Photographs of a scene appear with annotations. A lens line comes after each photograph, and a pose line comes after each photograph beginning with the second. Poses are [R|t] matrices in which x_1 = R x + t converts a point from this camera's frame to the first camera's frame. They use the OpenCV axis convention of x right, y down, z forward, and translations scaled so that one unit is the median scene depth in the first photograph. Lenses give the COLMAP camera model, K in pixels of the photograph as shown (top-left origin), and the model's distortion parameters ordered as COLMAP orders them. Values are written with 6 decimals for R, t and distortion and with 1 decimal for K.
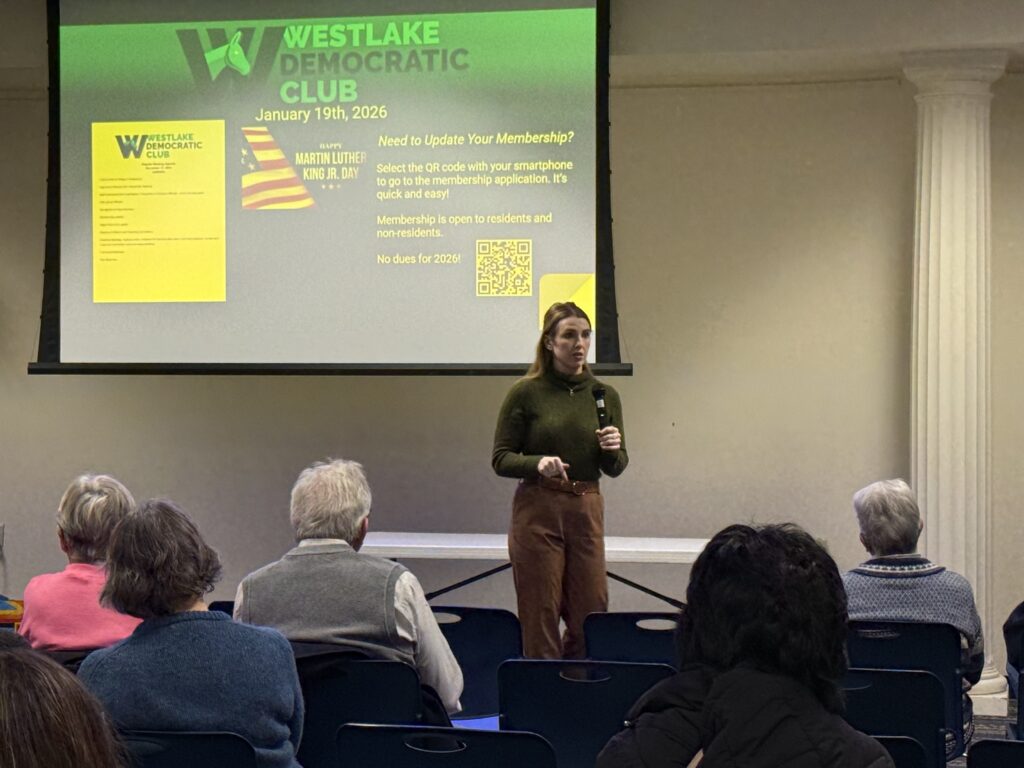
lens RADIAL K [[2374.3, 0, 509.1], [0, 2374.3, 388.8], [0, 0, 1]] dist [0.157243, 0.000000]
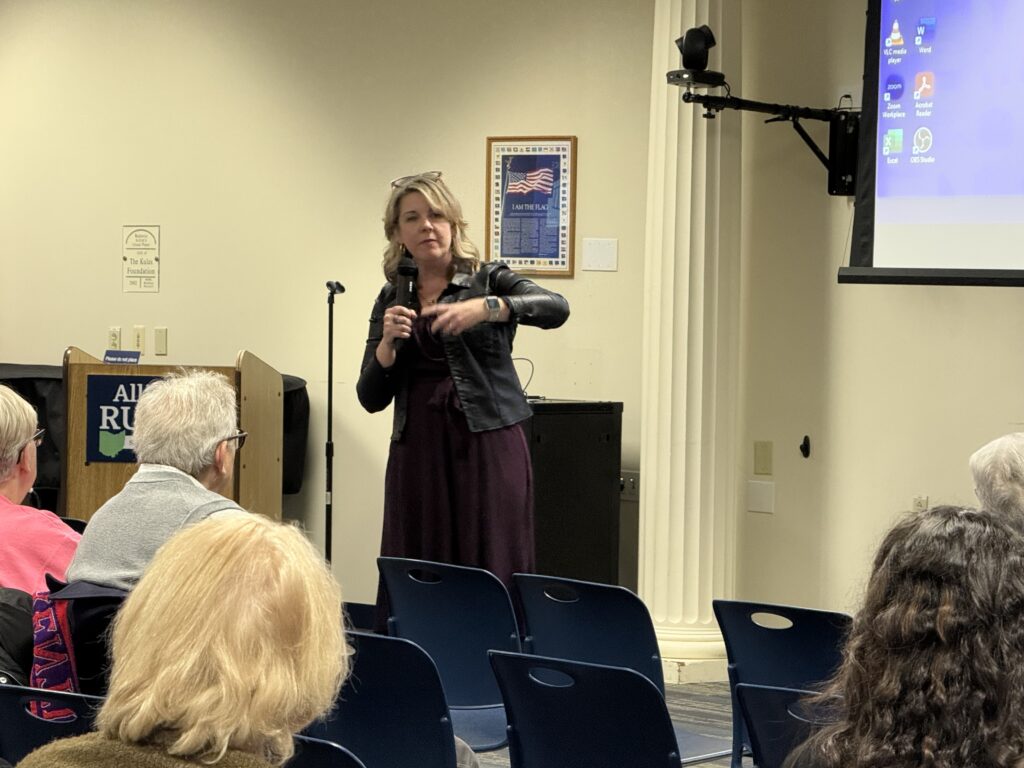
lens RADIAL K [[3817.0, 0, 512.2], [0, 3817.0, 386.4], [0, 0, 1]] dist [0.309287, 0.000000]
pose [[0.794075, 0.032111, -0.606971, 0.439339], [-0.024586, 0.999483, 0.020711, 0.003664], [0.607322, -0.001524, 0.794454, 0.019130]]
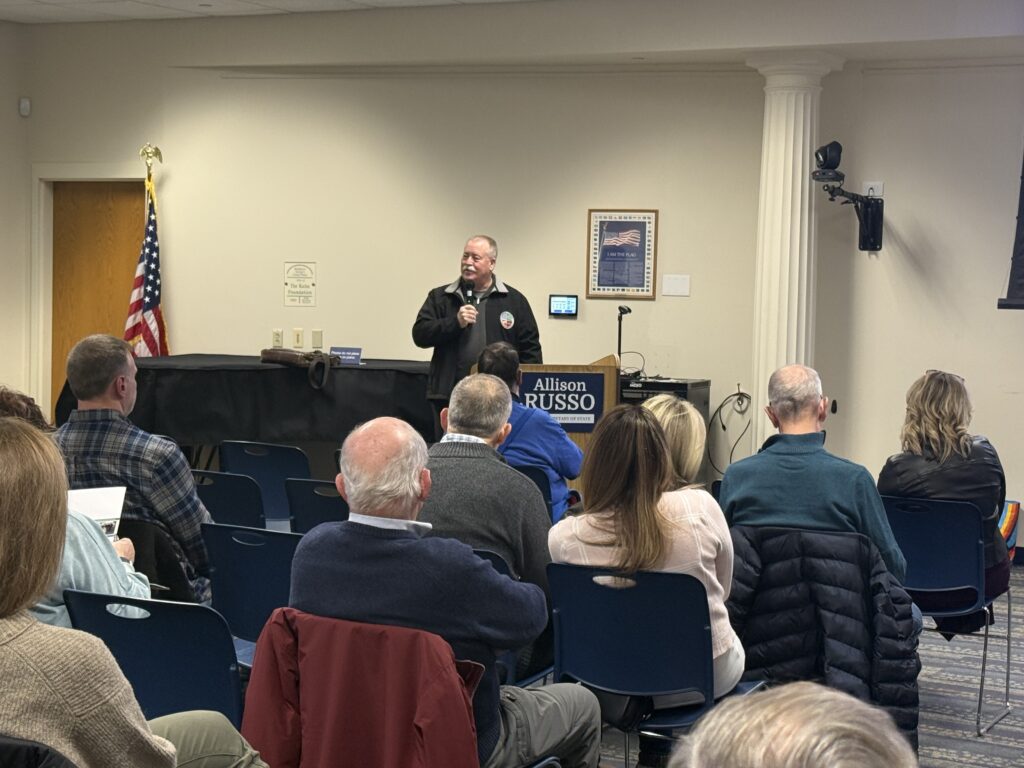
lens RADIAL K [[1928.9, 0, 507.5], [0, 1928.9, 397.7], [0, 0, 1]] dist [0.157430, 0.000000]
pose [[0.966537, 0.037161, -0.253823, -0.196371], [-0.026201, 0.998578, 0.046425, -0.000957], [0.255187, -0.038221, 0.966136, 0.045912]]
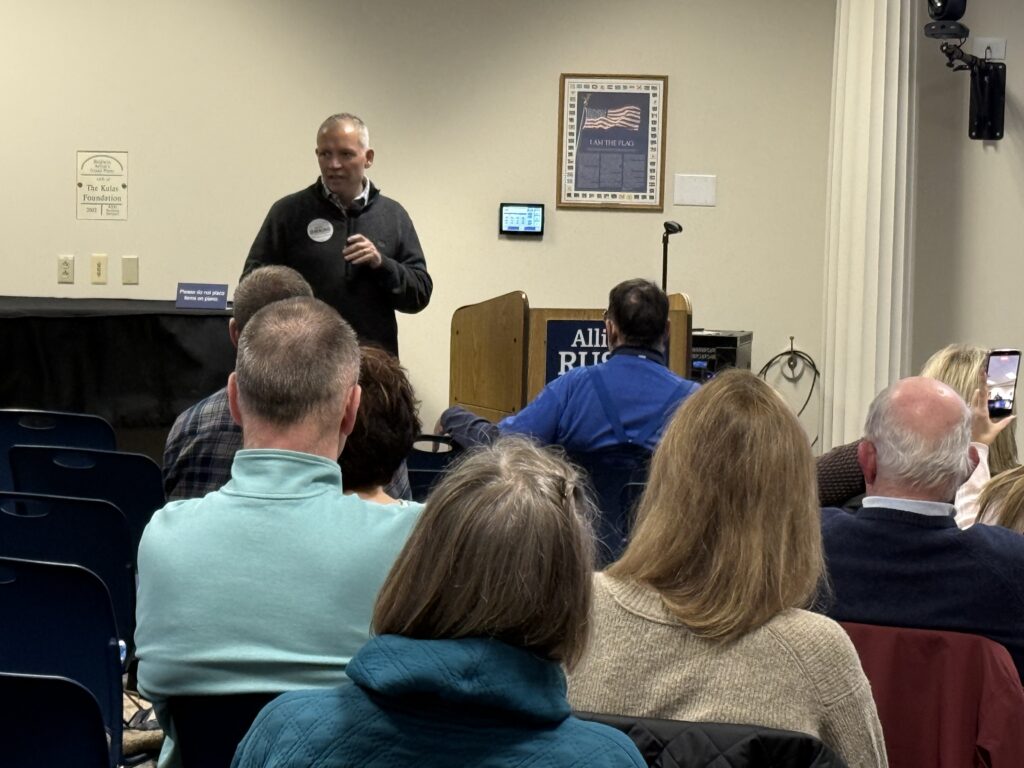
lens RADIAL K [[3248.7, 0, 490.5], [0, 3248.7, 377.9], [0, 0, 1]] dist [0.165089, 0.000000]
pose [[0.993442, 0.032460, -0.109631, -0.326823], [-0.027613, 0.998585, 0.045439, 0.001108], [0.110950, -0.042114, 0.992933, -0.101561]]
